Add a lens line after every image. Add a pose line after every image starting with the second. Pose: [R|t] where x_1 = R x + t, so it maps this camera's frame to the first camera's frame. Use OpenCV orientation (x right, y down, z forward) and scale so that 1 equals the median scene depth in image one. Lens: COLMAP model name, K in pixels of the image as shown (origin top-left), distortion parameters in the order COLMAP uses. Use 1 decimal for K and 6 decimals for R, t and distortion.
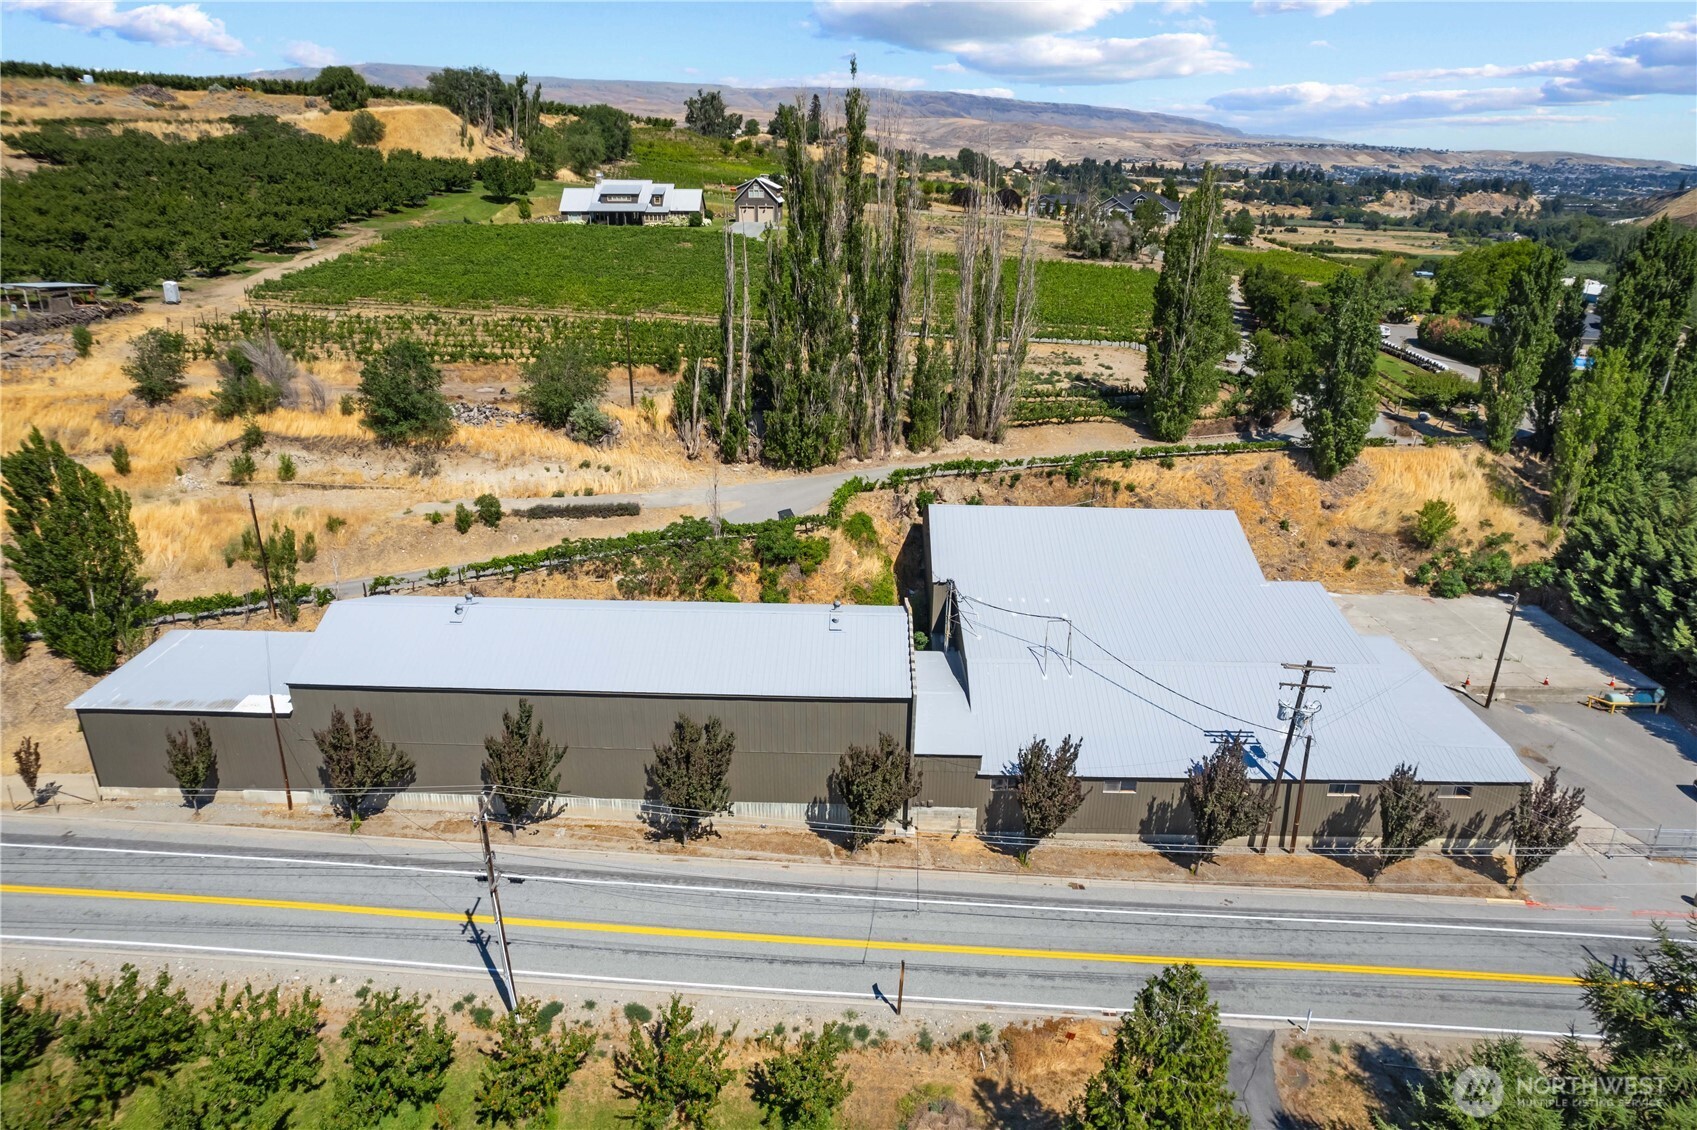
lens RADIAL K [[1056.8, 0, 848.5], [0, 1056.8, 565.0], [0, 0, 1]] dist [-0.079070, 0.065480]
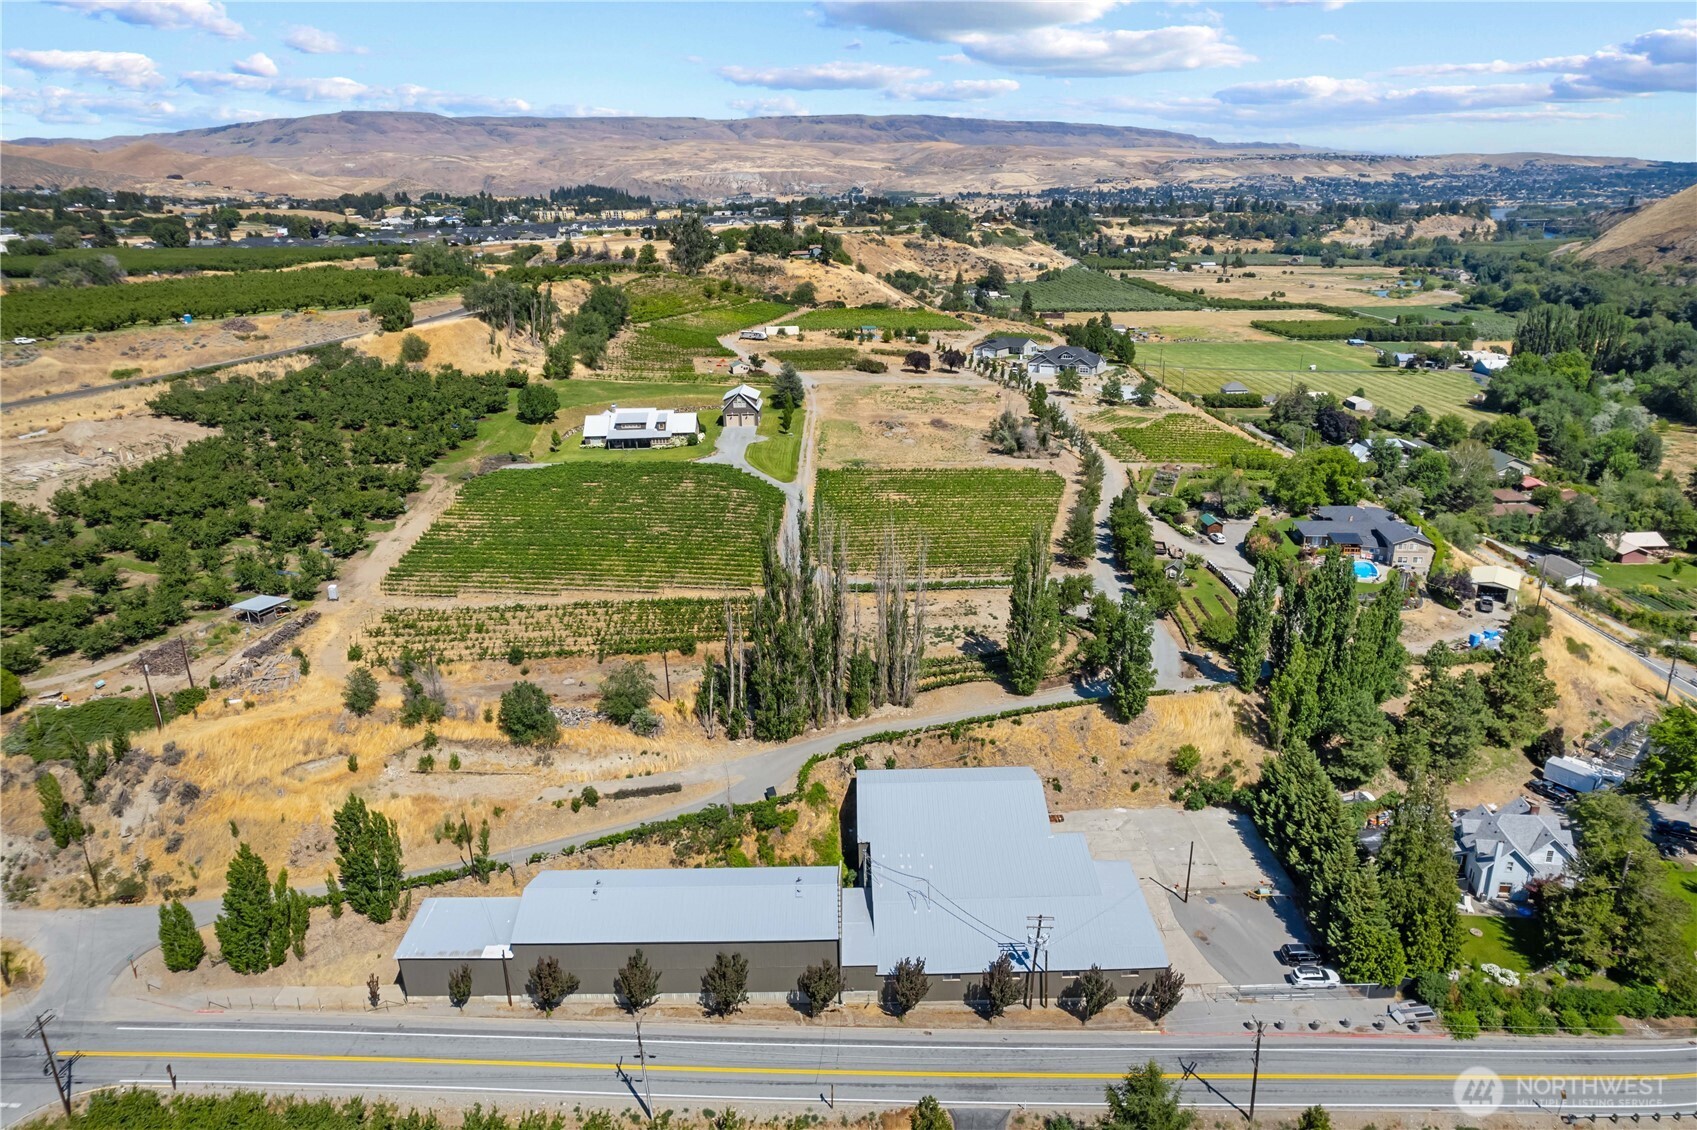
lens RADIAL K [[1066.0, 0, 848.5], [0, 1066.0, 565.0], [0, 0, 1]] dist [-0.060970, 0.024881]
pose [[0.999139, -0.041027, 0.006186, 0.058542], [0.041136, 0.998979, -0.018691, -0.324742], [-0.005413, 0.018929, 0.999806, -0.593842]]
